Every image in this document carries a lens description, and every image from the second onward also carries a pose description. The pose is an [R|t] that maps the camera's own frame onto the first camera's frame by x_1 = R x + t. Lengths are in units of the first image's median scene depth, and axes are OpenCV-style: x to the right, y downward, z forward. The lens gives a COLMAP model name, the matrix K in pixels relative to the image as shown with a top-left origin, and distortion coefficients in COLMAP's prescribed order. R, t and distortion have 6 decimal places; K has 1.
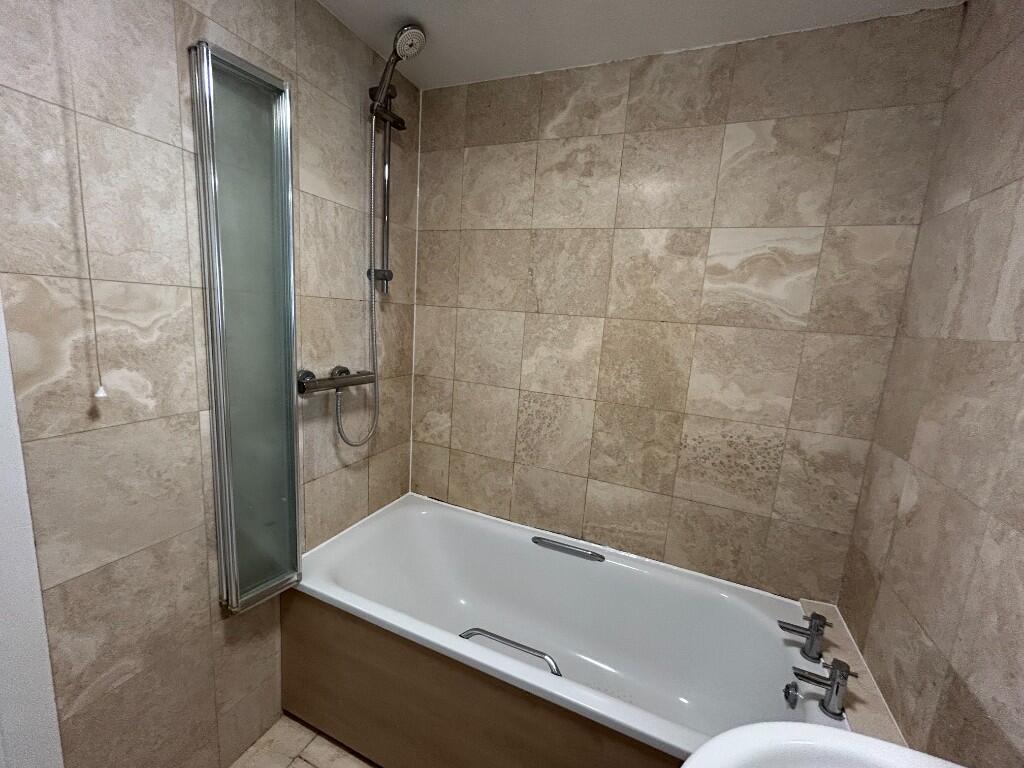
lens RADIAL K [[413.8, 0, 512.0], [0, 413.8, 384.0], [0, 0, 1]] dist [-0.002901, 0.000415]
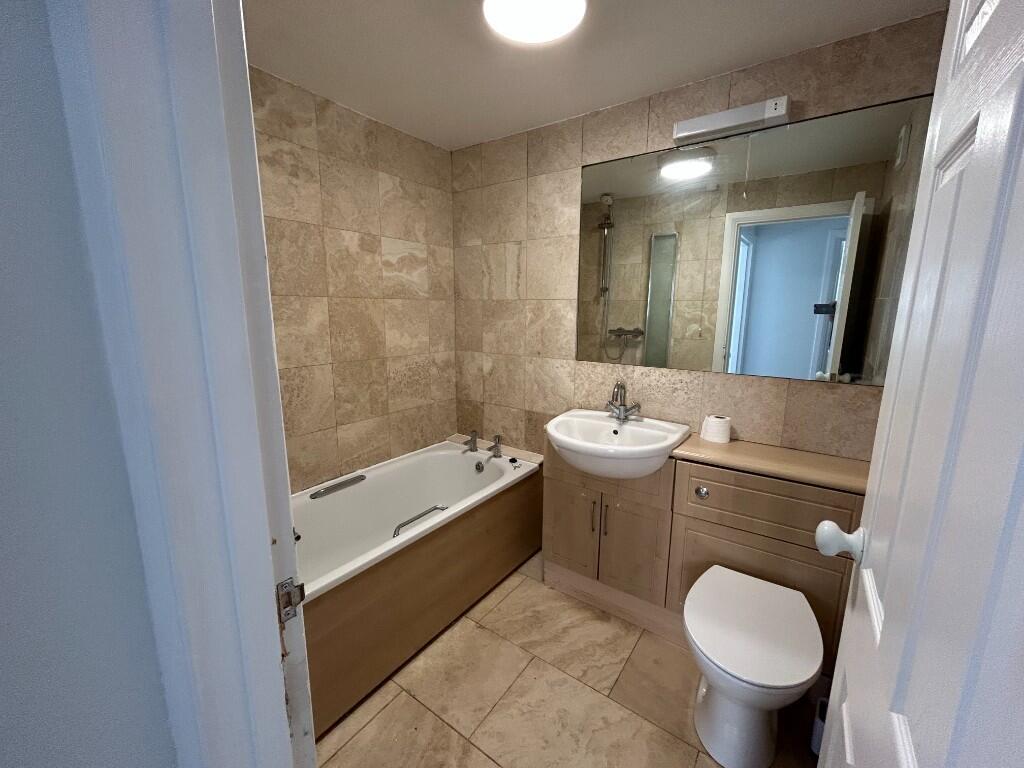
lens RADIAL K [[413.8, 0, 512.0], [0, 413.8, 384.0], [0, 0, 1]] dist [-0.002901, 0.000415]
pose [[0.224424, -0.242358, 0.943873, -0.964655], [0.171258, 0.963315, 0.206630, -0.072748], [-0.959325, 0.115273, 0.257697, 0.174049]]
